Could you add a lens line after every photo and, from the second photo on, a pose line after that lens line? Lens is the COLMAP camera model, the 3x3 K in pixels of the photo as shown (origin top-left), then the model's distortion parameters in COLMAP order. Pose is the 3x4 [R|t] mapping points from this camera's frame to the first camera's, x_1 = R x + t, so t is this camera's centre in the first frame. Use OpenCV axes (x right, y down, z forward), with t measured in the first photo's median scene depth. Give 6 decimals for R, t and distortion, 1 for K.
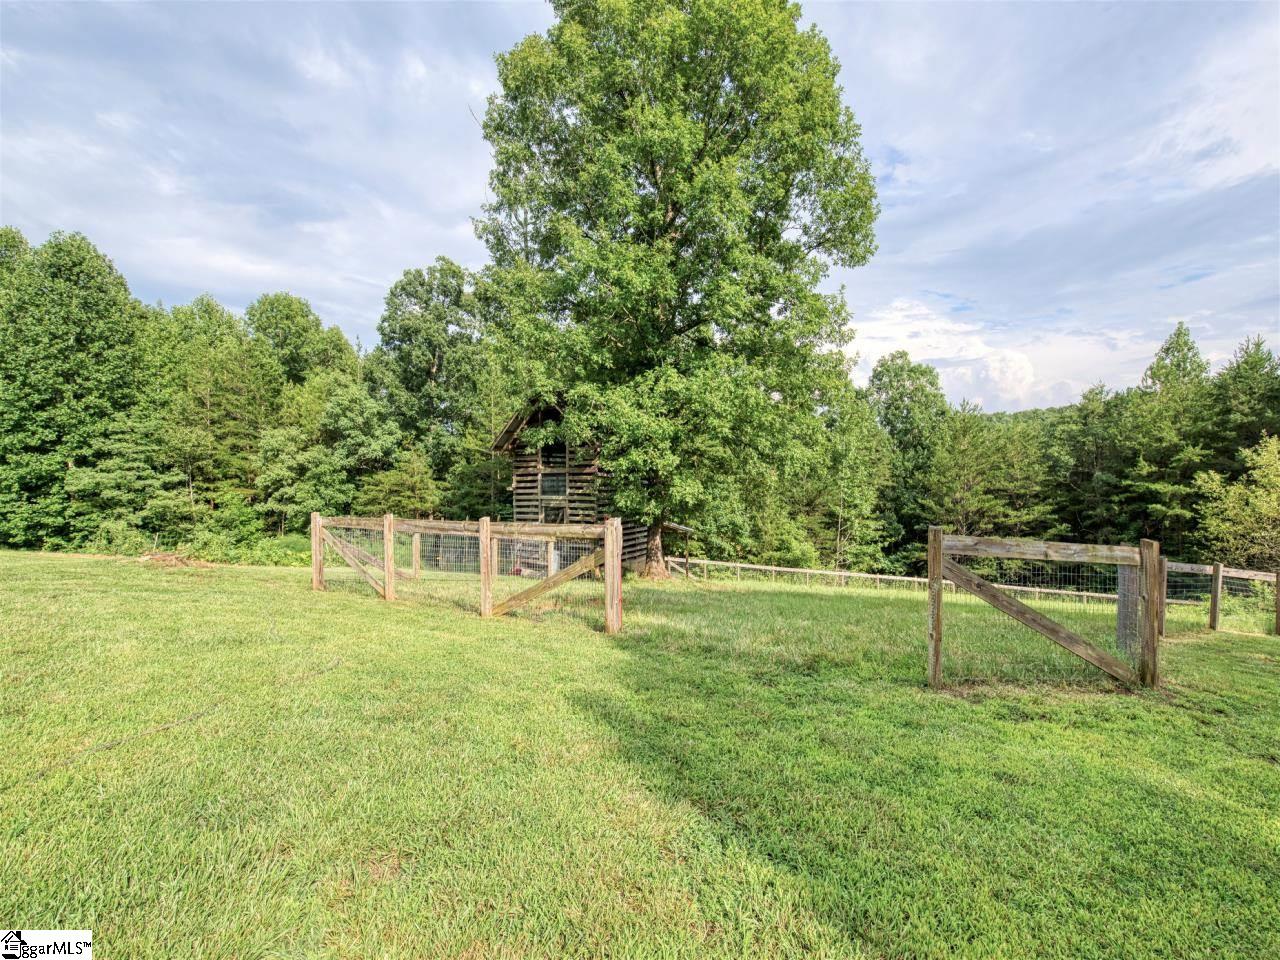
lens RADIAL K [[557.7, 0, 640.1], [0, 557.7, 478.1], [0, 0, 1]] dist [-0.001338, -0.000101]
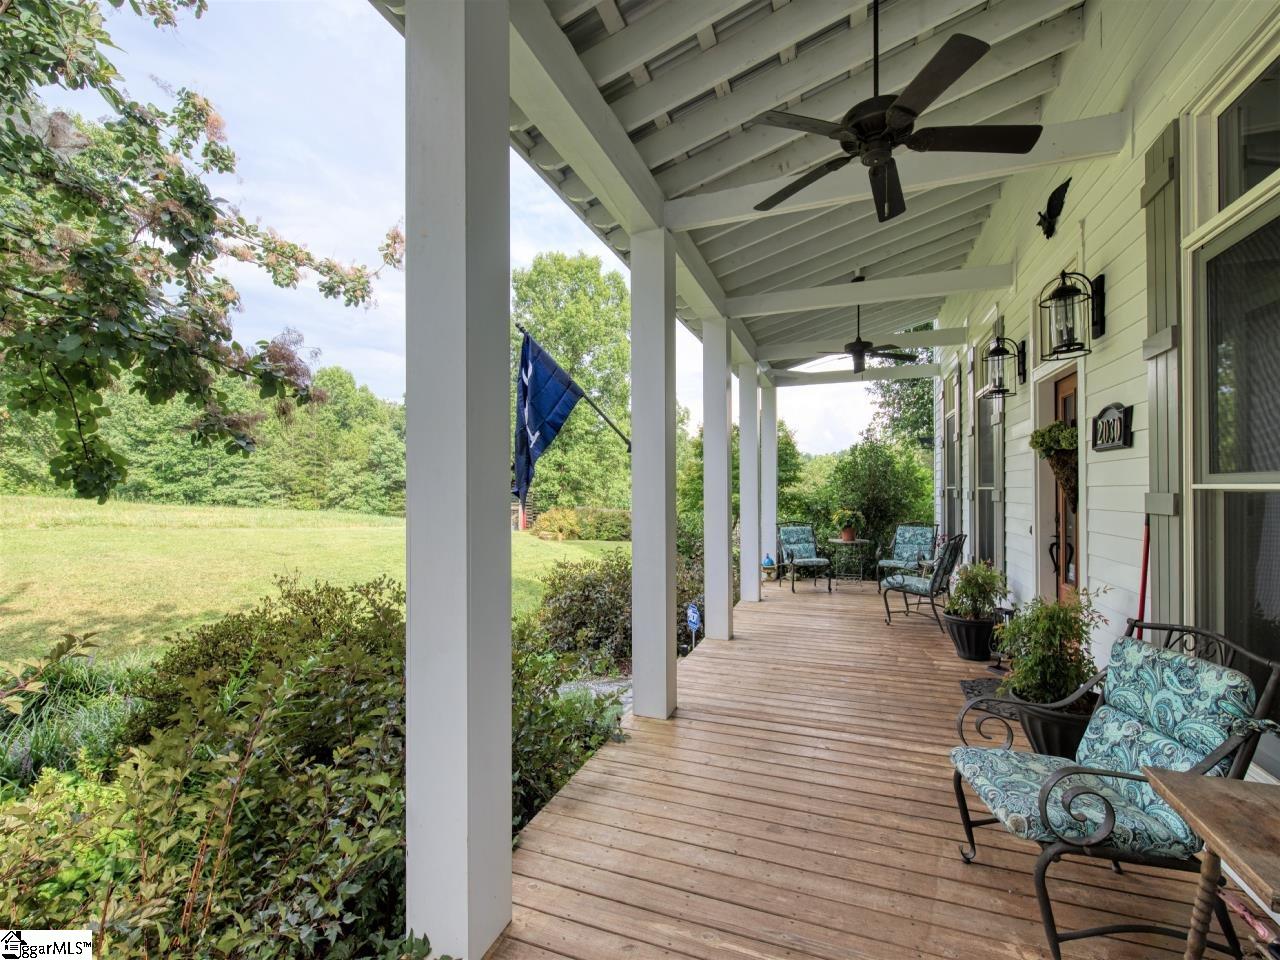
lens RADIAL K [[557.7, 0, 640.6], [0, 557.7, 484.3], [0, 0, 1]] dist [-0.001338, -0.000101]
pose [[0.999002, 0.009777, 0.043586, 0.130503], [-0.008983, 0.999791, -0.018380, -0.002270], [-0.043756, 0.017970, 0.998881, -0.621190]]
